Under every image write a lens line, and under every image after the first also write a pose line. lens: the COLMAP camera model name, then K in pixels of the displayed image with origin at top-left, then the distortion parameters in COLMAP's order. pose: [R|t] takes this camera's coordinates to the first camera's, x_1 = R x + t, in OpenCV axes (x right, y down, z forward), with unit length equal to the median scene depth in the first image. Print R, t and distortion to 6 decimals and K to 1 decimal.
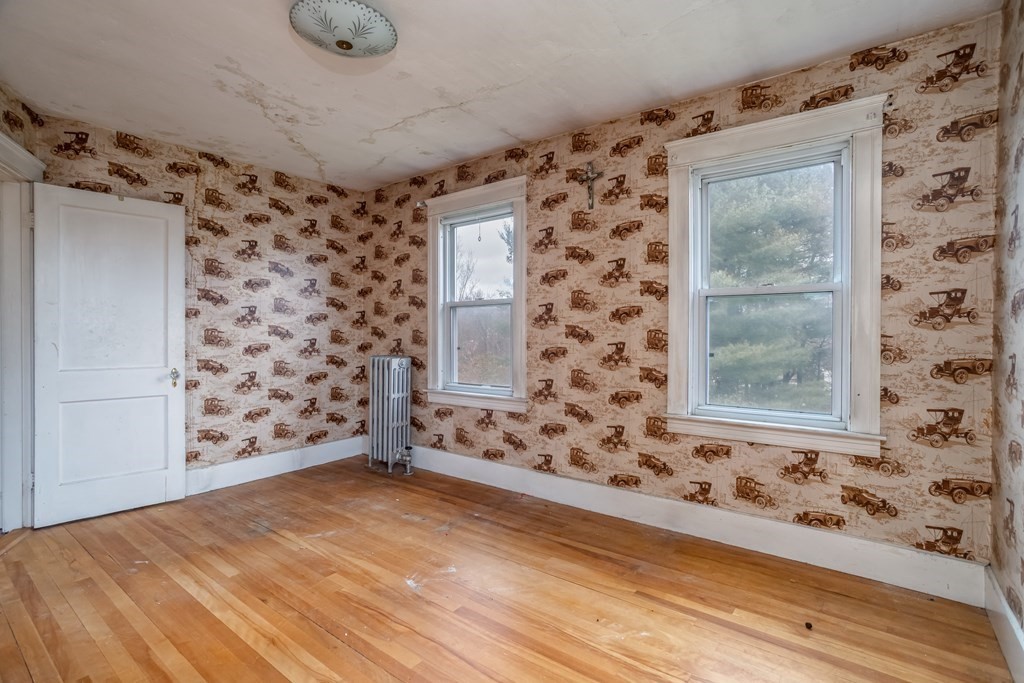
lens RADIAL K [[499.2, 0, 513.0], [0, 499.2, 335.8], [0, 0, 1]] dist [-0.049144, 0.026955]
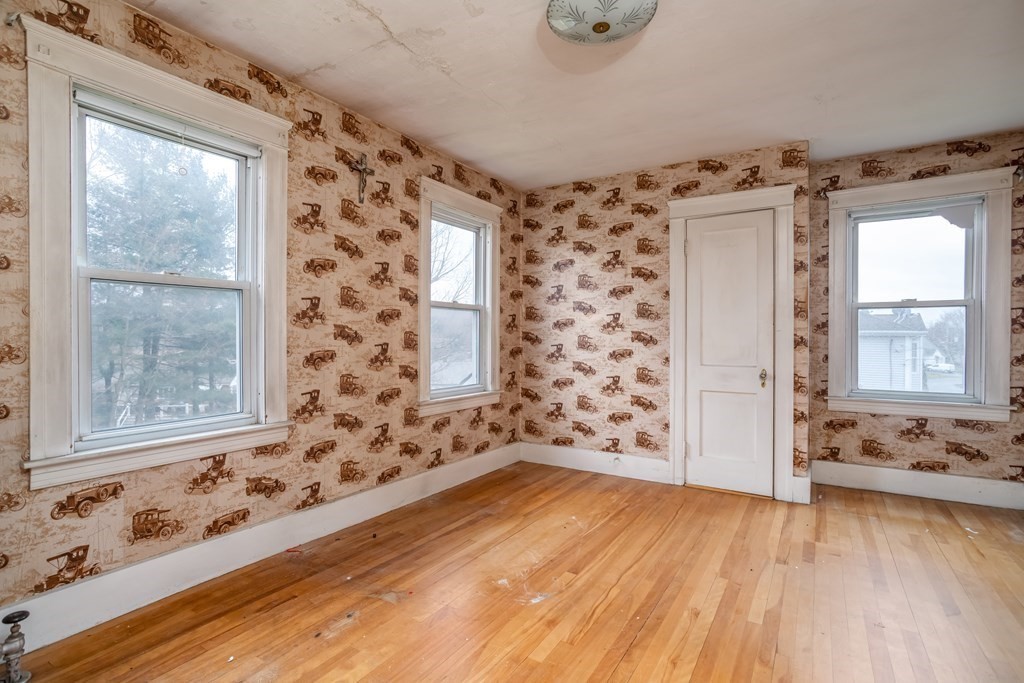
lens RADIAL K [[499.2, 0, 502.3], [0, 499.2, 335.8], [0, 0, 1]] dist [-0.049144, 0.026955]
pose [[-0.079419, 0.000271, 0.996841, -0.788455], [-0.000077, 1.000000, -0.000278, -0.001686], [-0.996841, -0.000099, -0.079419, 0.789466]]
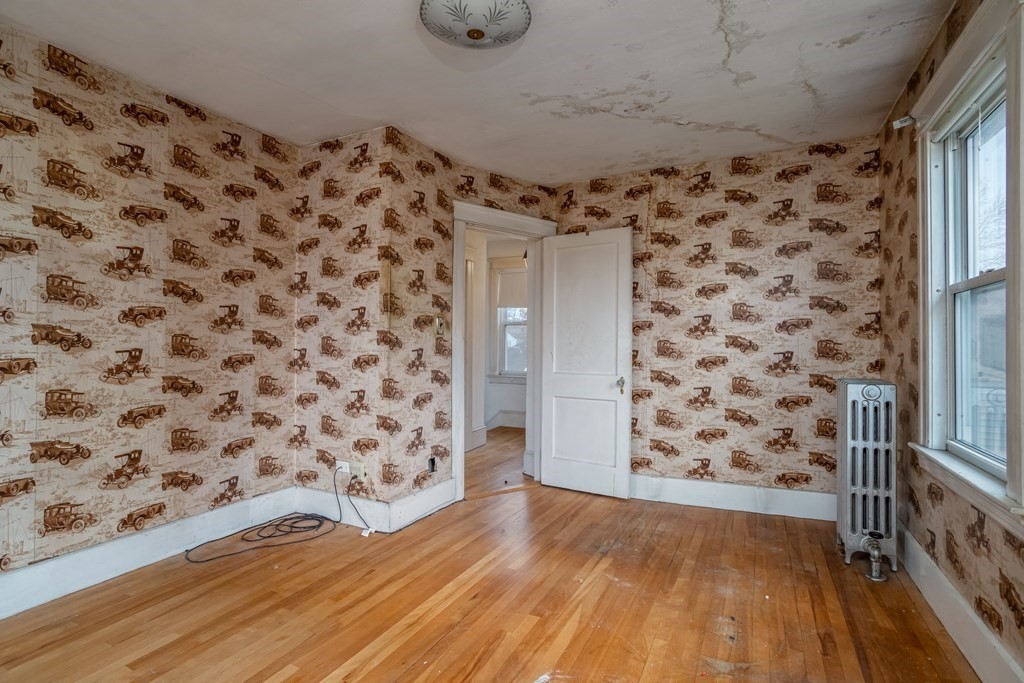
lens RADIAL K [[499.2, 0, 510.2], [0, 499.2, 338.0], [0, 0, 1]] dist [-0.049144, 0.026955]
pose [[0.187399, -0.014289, -0.982180, 0.359428], [-0.004919, 0.999868, -0.015485, -0.001905], [0.982272, 0.007733, 0.187303, 0.558634]]
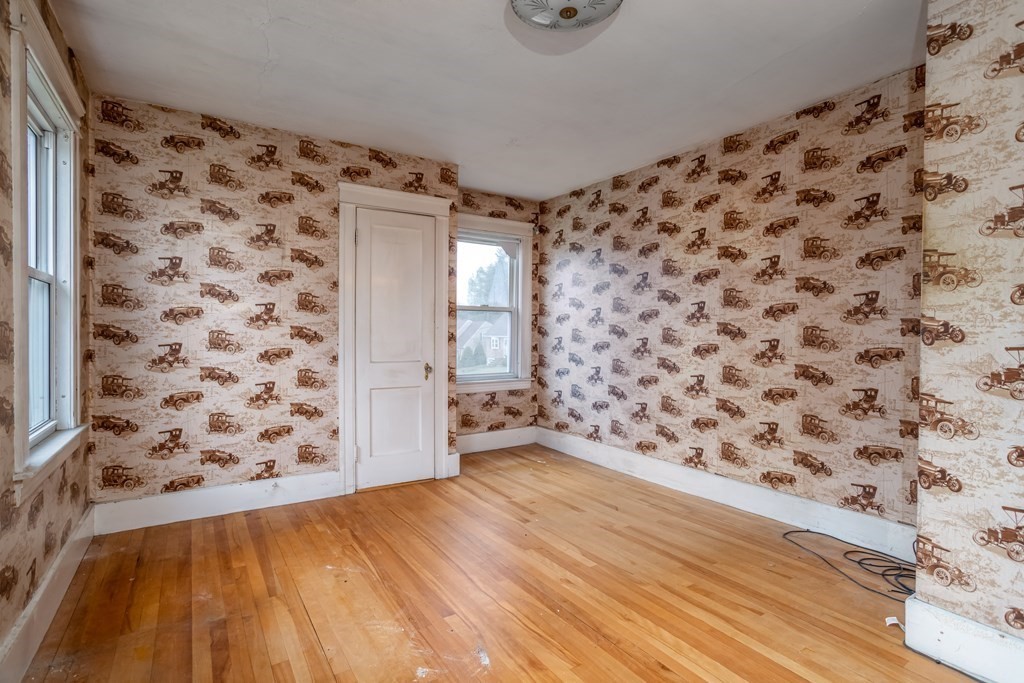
lens RADIAL K [[499.2, 0, 512.8], [0, 499.2, 334.4], [0, 0, 1]] dist [-0.049144, 0.026955]
pose [[-0.945055, -0.008603, 0.326799, -0.341613], [-0.006746, 0.999954, 0.006816, -0.006188], [-0.326843, 0.004237, -0.945069, 1.180569]]
